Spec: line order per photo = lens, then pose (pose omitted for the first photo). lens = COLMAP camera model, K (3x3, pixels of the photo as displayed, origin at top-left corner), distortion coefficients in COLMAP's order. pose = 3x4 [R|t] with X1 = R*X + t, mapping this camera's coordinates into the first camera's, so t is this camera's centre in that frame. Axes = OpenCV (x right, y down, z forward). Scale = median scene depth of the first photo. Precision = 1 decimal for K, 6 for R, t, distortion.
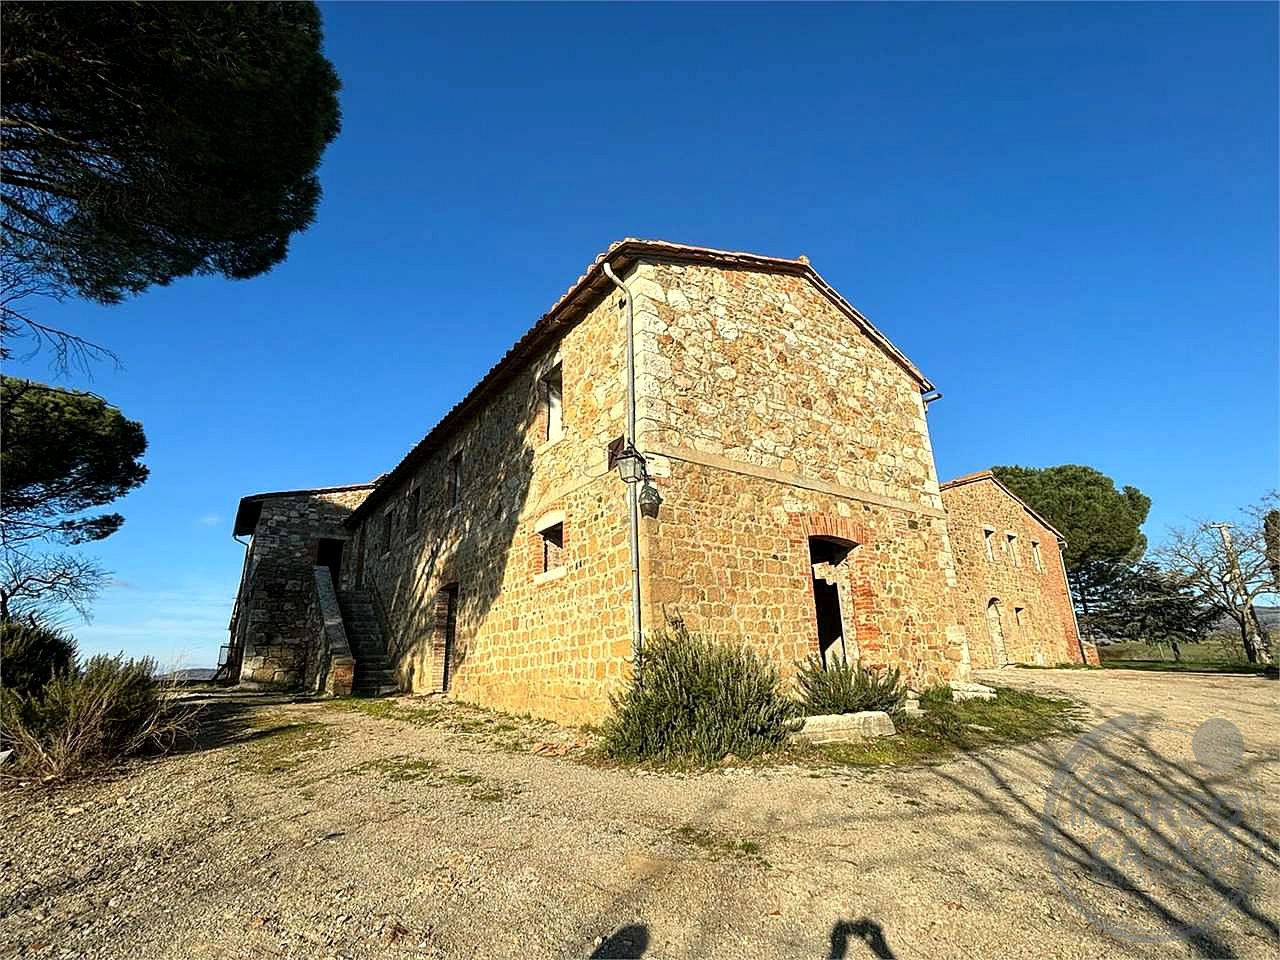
lens RADIAL K [[608.6, 0, 636.7], [0, 608.6, 484.3], [0, 0, 1]] dist [0.021370, -0.000846]
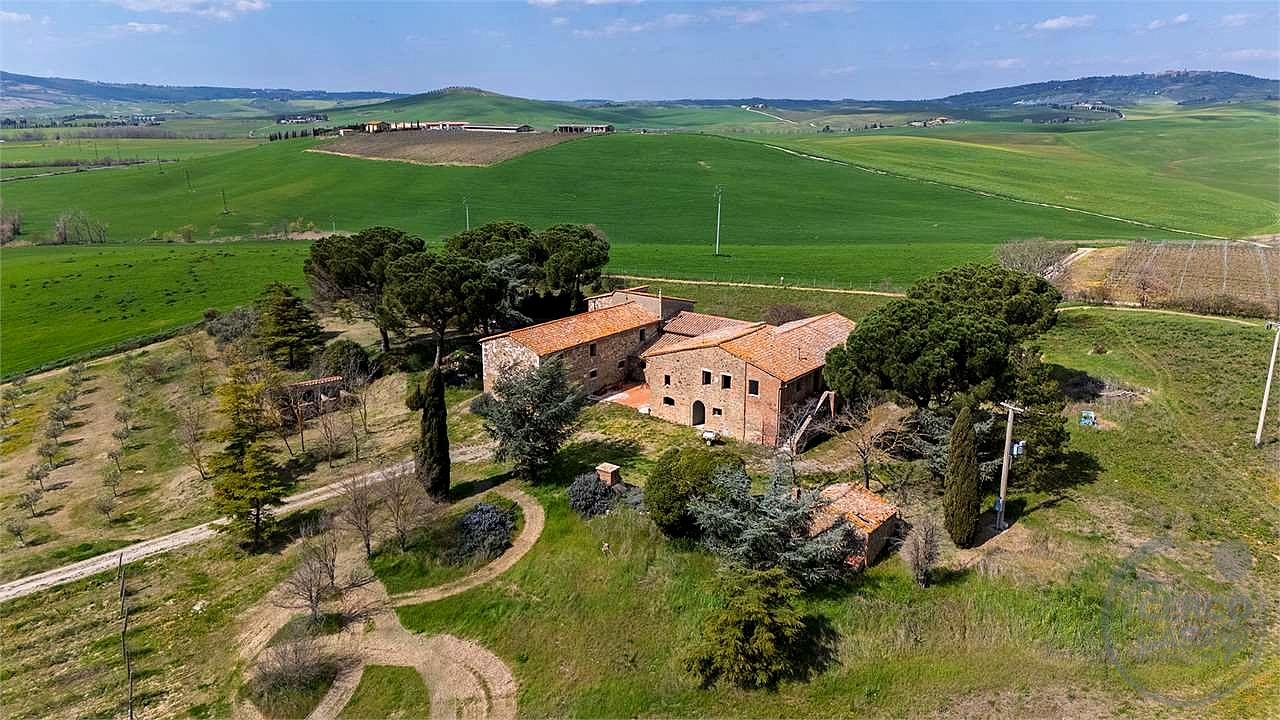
lens RADIAL K [[927.3, 0, 637.9], [0, 927.3, 358.2], [0, 0, 1]] dist [0.059989, -0.051046]
pose [[0.297004, 0.270842, -0.915660, 8.358382], [0.274370, 0.894287, 0.353515, -2.831780], [0.914609, -0.356225, 0.191296, 0.486756]]
